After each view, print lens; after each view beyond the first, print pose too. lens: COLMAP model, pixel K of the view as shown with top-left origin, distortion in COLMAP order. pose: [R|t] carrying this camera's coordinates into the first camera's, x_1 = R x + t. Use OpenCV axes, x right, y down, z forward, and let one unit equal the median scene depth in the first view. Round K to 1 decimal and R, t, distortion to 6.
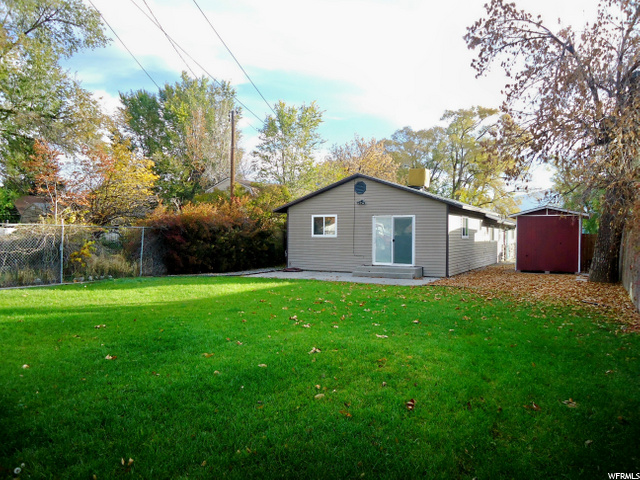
lens RADIAL K [[465.3, 0, 320.0], [0, 465.3, 240.0], [0, 0, 1]] dist [0.002055, 0.003769]
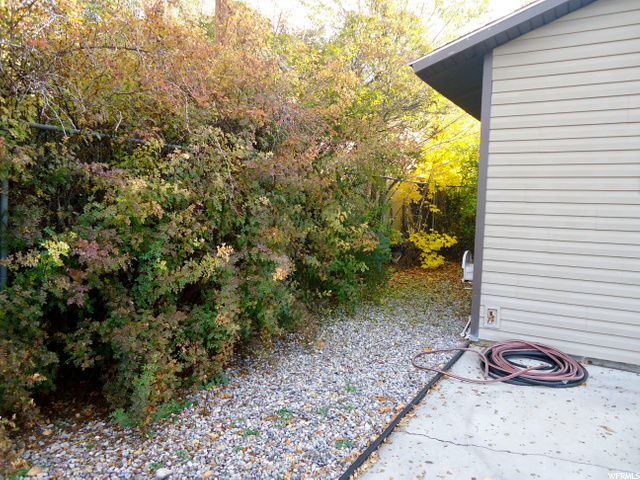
lens RADIAL K [[465.3, 0, 320.0], [0, 465.3, 240.0], [0, 0, 1]] dist [0.002055, 0.003769]
pose [[0.999637, 0.026653, 0.003860, -0.146579], [-0.026890, 0.995674, 0.088936, -0.002074], [-0.001473, -0.089007, 0.996030, 0.803967]]
